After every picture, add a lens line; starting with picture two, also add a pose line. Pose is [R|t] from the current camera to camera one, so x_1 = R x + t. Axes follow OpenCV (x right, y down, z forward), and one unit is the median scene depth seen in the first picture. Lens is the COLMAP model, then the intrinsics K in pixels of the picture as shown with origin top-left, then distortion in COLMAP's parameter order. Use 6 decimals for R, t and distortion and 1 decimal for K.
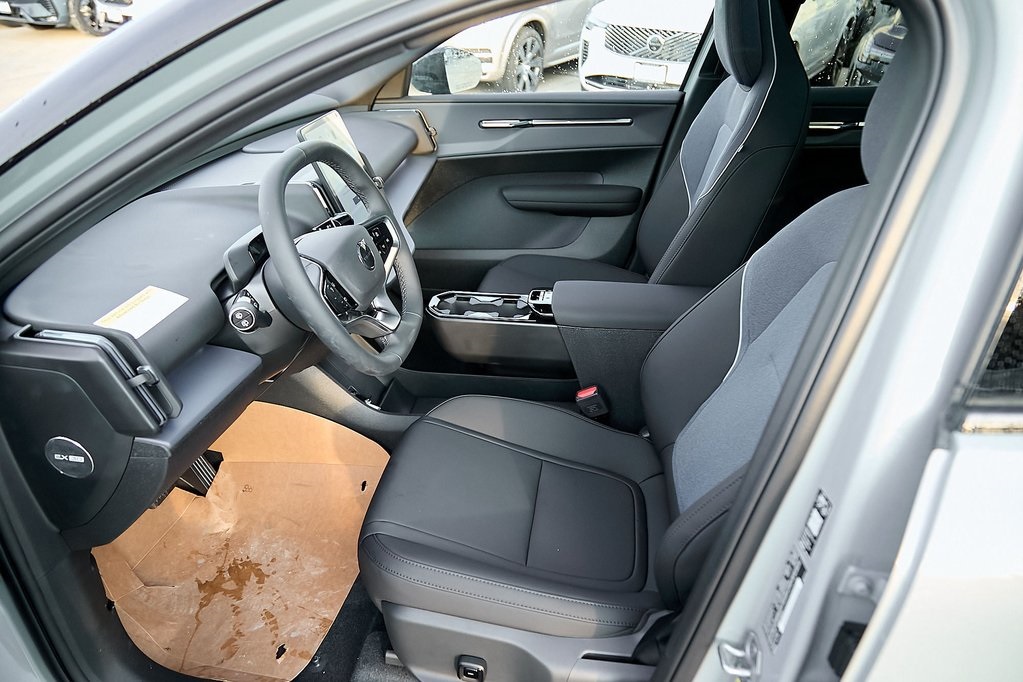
lens RADIAL K [[687.1, 0, 511.5], [0, 687.1, 341.0], [0, 0, 1]] dist [0.000732, 0.002821]
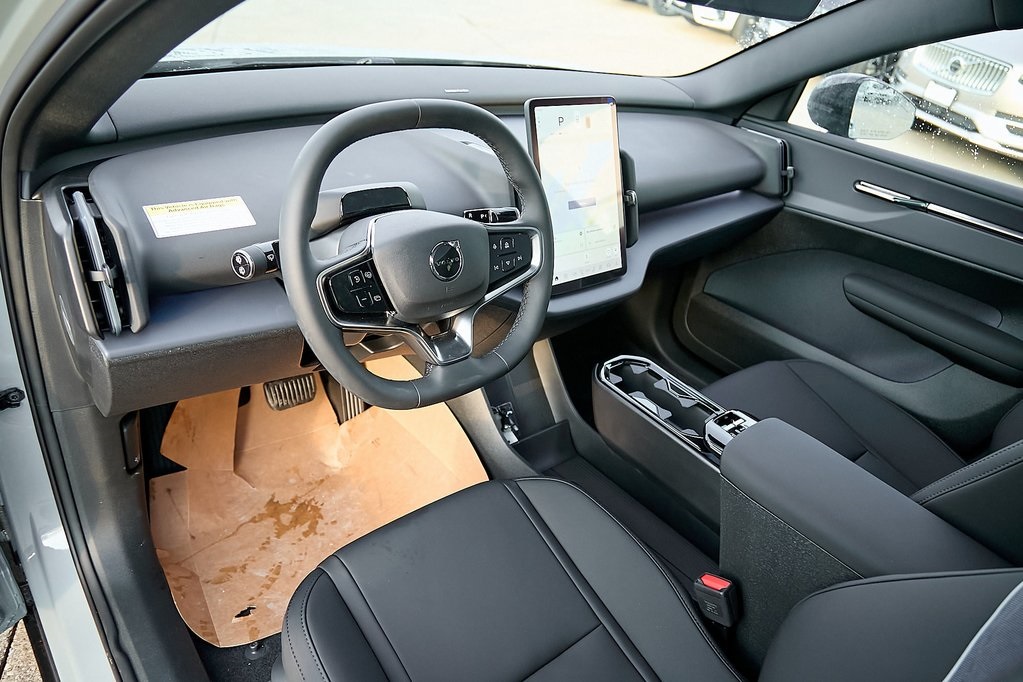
lens RADIAL K [[687.1, 0, 511.5], [0, 687.1, 341.0], [0, 0, 1]] dist [0.000732, 0.002821]
pose [[0.732473, 0.448683, -0.512023, 0.195690], [-0.455420, 0.881966, 0.121363, -0.120913], [0.506040, 0.144290, 0.850355, 0.282949]]
